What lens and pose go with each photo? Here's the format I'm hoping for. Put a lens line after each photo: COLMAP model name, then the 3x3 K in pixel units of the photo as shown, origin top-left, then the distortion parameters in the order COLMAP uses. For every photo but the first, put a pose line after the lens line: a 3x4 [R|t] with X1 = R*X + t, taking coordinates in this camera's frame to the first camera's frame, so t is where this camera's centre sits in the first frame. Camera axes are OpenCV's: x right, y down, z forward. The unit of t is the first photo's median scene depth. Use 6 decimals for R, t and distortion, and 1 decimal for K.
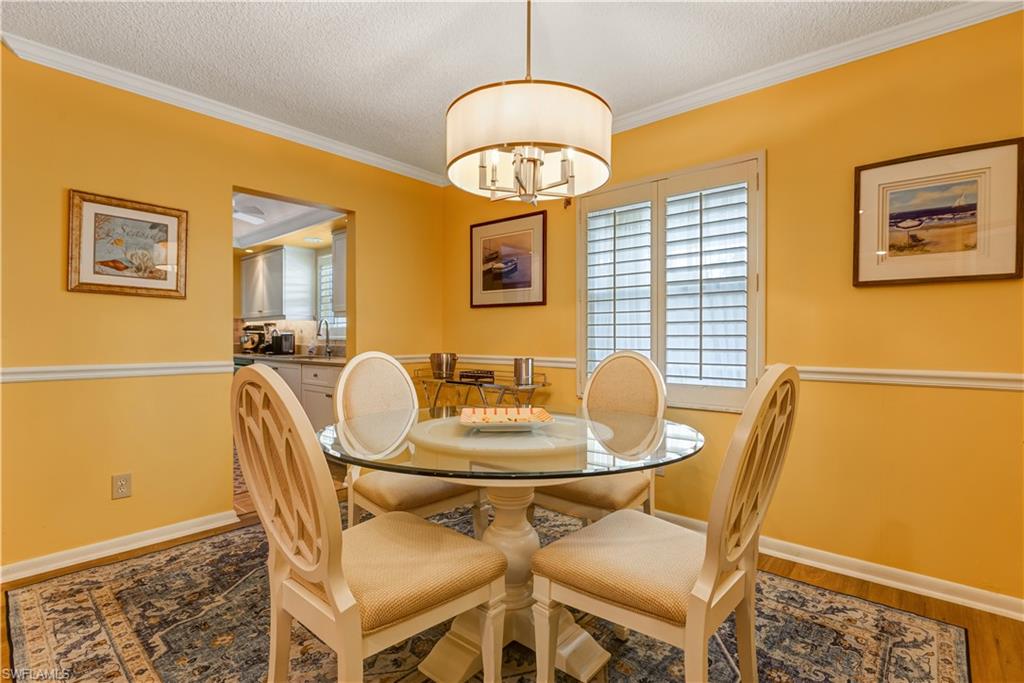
lens RADIAL K [[489.9, 0, 512.0], [0, 489.9, 341.5], [0, 0, 1]] dist [-0.000238, -0.000211]
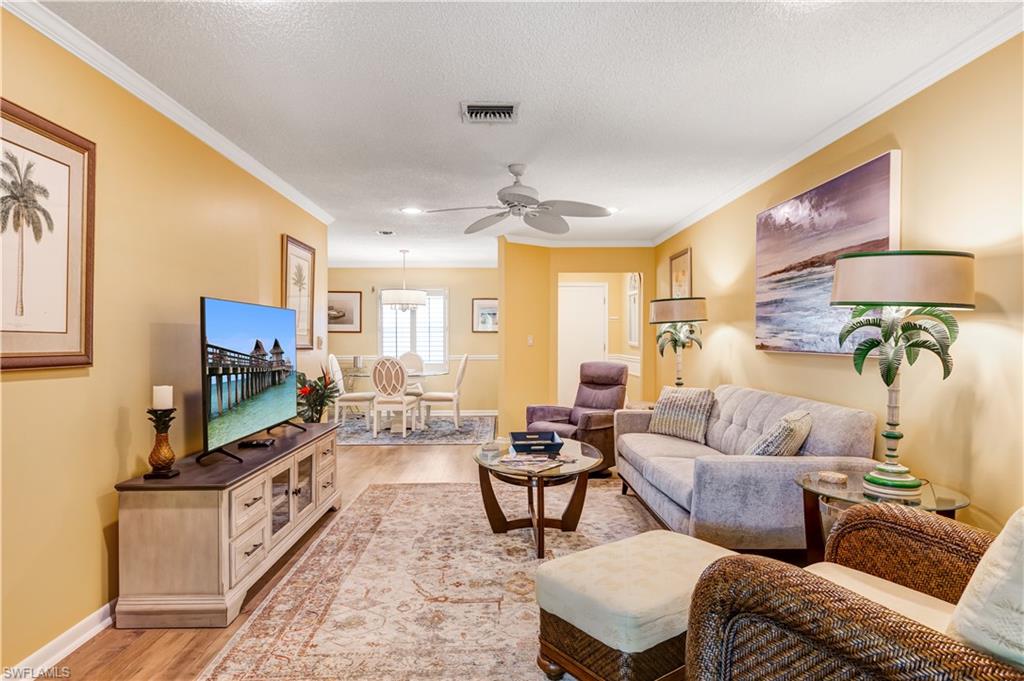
lens RADIAL K [[600.7, 0, 512.2], [0, 600.7, 328.5], [0, 0, 1]] dist [-0.005448, -0.000054]
pose [[0.736320, 0.016898, 0.676422, -1.374074], [0.004729, 0.999535, -0.030118, -0.006767], [-0.676617, 0.025375, 0.735898, -1.619039]]
